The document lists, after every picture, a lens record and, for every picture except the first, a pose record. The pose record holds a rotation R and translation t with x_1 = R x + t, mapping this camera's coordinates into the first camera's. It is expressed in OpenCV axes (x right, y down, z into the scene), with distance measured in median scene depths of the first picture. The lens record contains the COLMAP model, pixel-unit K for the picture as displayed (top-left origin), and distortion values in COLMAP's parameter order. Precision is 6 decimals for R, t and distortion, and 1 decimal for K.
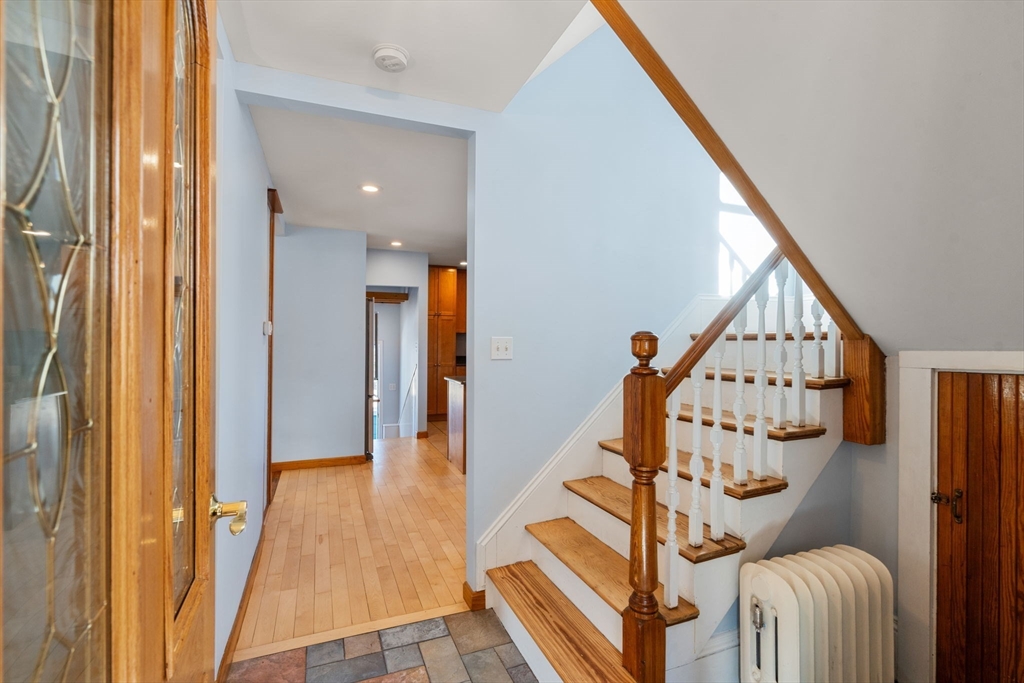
lens RADIAL K [[463.2, 0, 510.5], [0, 463.2, 341.7], [0, 0, 1]] dist [-0.007305, 0.003454]
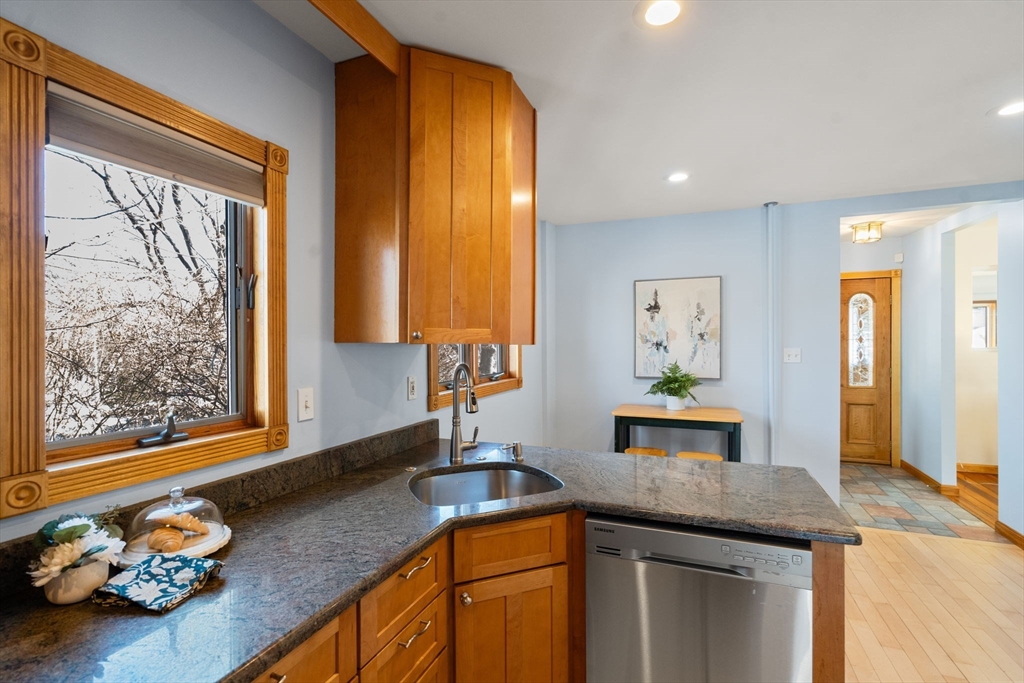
lens RADIAL K [[463.2, 0, 505.3], [0, 463.2, 347.9], [0, 0, 1]] dist [-0.007305, 0.003454]
pose [[-0.702714, -0.010559, 0.711394, -0.187261], [0.007192, 0.999733, 0.021942, -0.026965], [-0.711436, 0.020535, -0.702451, 1.343551]]
